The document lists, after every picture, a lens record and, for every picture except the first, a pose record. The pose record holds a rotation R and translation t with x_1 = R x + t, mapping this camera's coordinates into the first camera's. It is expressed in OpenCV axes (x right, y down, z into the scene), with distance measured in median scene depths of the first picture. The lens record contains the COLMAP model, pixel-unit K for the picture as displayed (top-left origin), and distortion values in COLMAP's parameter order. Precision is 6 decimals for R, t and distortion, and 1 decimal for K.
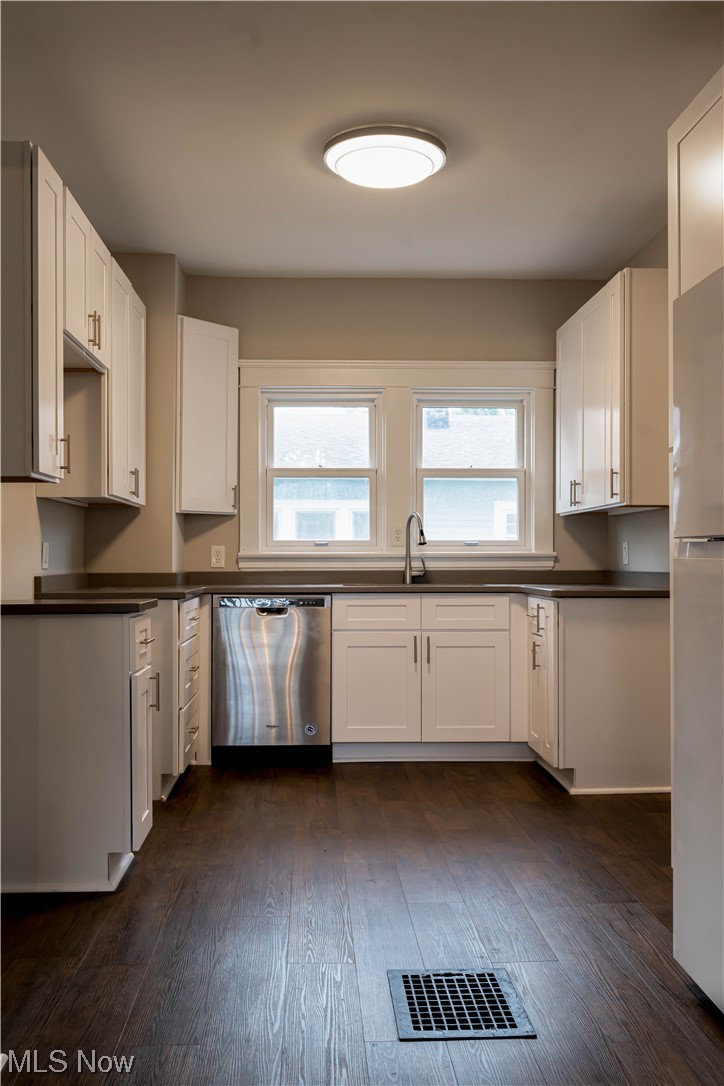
lens RADIAL K [[972.3, 0, 361.0], [0, 972.3, 545.3], [0, 0, 1]] dist [0.000445, -0.000934]
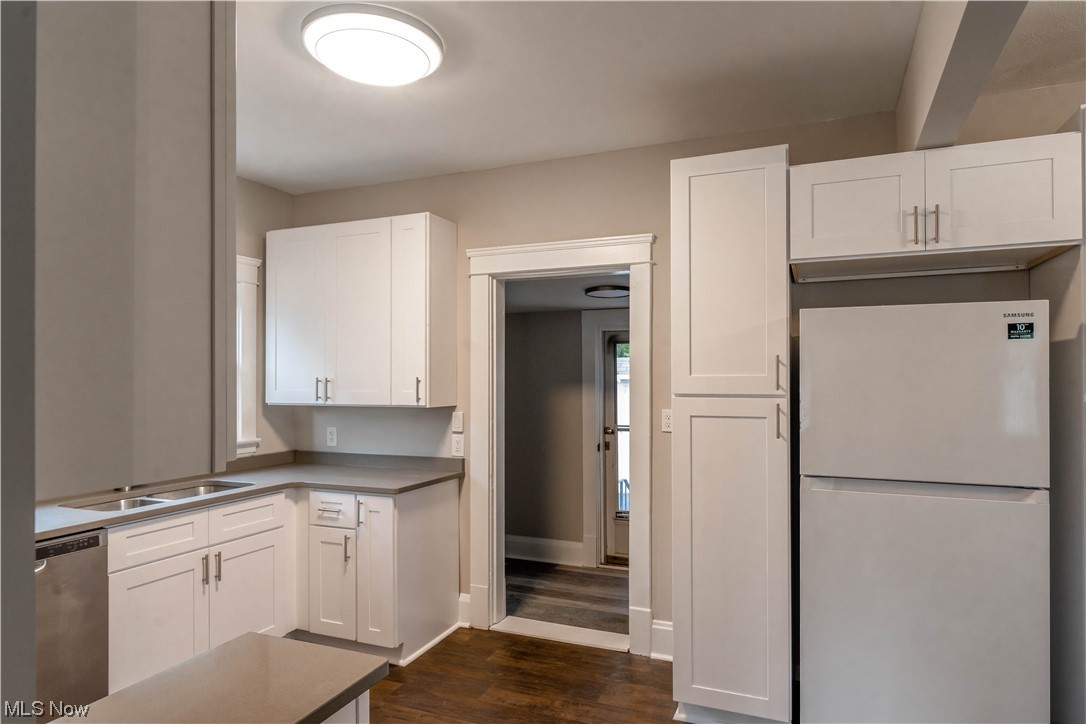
lens RADIAL K [[655.6, 0, 543.4], [0, 655.6, 366.3], [0, 0, 1]] dist [0.002061, -0.000566]
pose [[0.438729, 0.010534, 0.898558, -0.353152], [-0.005766, 0.999944, -0.008907, -0.076759], [-0.898601, -0.001274, 0.438765, 0.453670]]
